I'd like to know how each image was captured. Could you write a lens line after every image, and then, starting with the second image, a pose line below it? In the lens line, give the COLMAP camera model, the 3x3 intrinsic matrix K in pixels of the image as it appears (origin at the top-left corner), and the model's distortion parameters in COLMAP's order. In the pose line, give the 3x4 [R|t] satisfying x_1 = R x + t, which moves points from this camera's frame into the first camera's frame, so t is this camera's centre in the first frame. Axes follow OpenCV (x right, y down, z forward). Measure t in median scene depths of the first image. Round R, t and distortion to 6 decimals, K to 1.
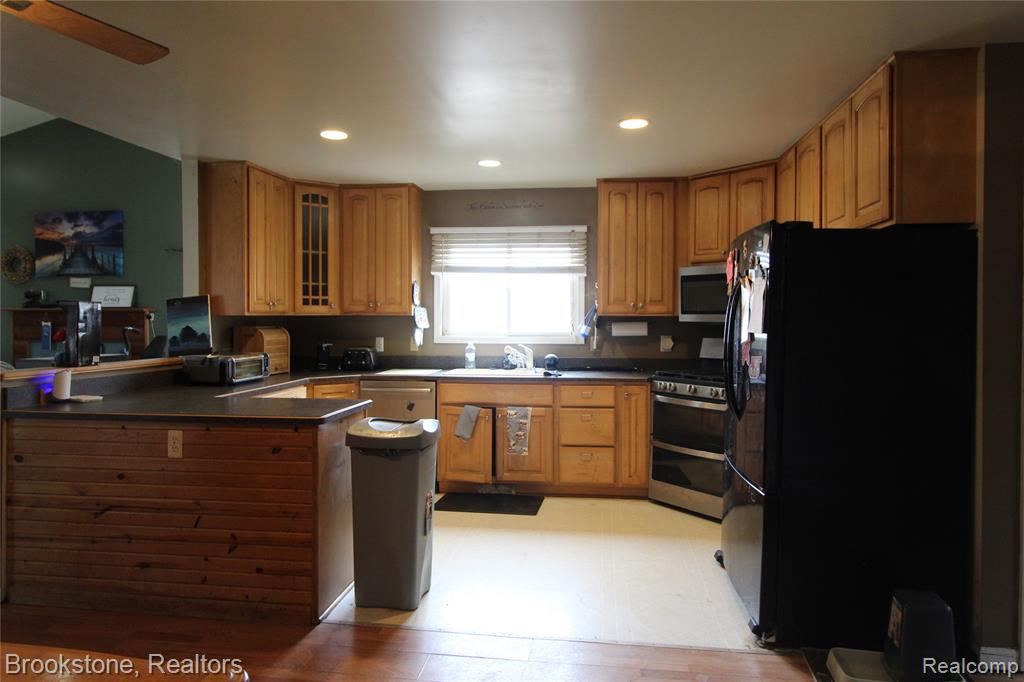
lens RADIAL K [[680.5, 0, 511.1], [0, 680.5, 336.7], [0, 0, 1]] dist [-0.003680, -0.003261]
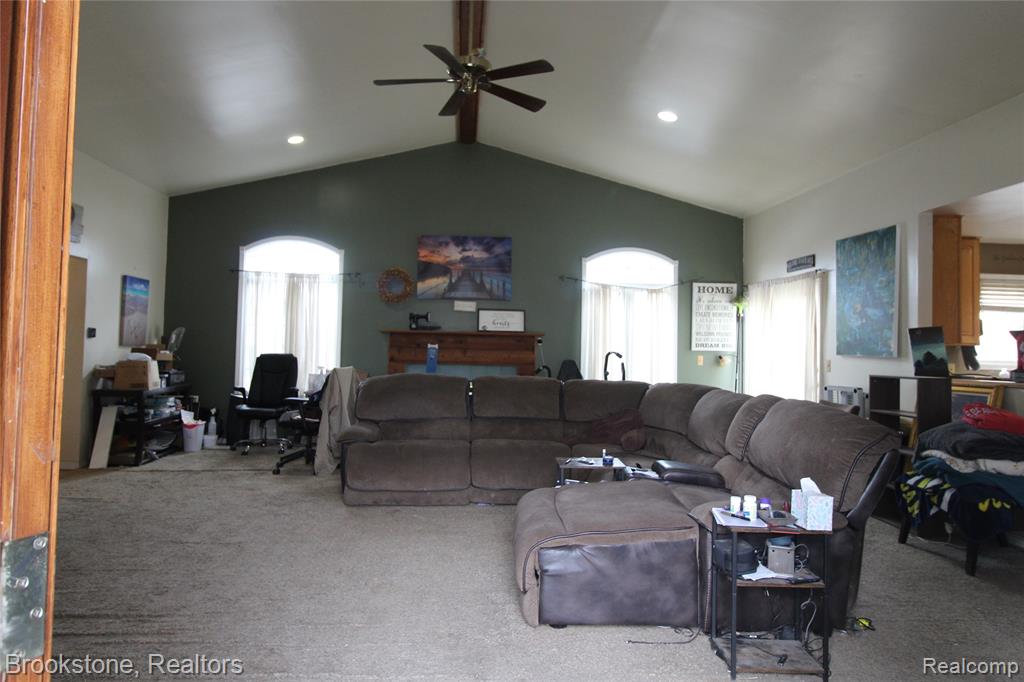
lens RADIAL K [[680.5, 0, 512.5], [0, 680.5, 343.8], [0, 0, 1]] dist [-0.003680, -0.003261]
pose [[0.977248, 0.017349, 0.211389, -0.783300], [-0.010458, 0.999378, -0.033675, 0.009943], [-0.211842, 0.030698, 0.976822, -0.003728]]
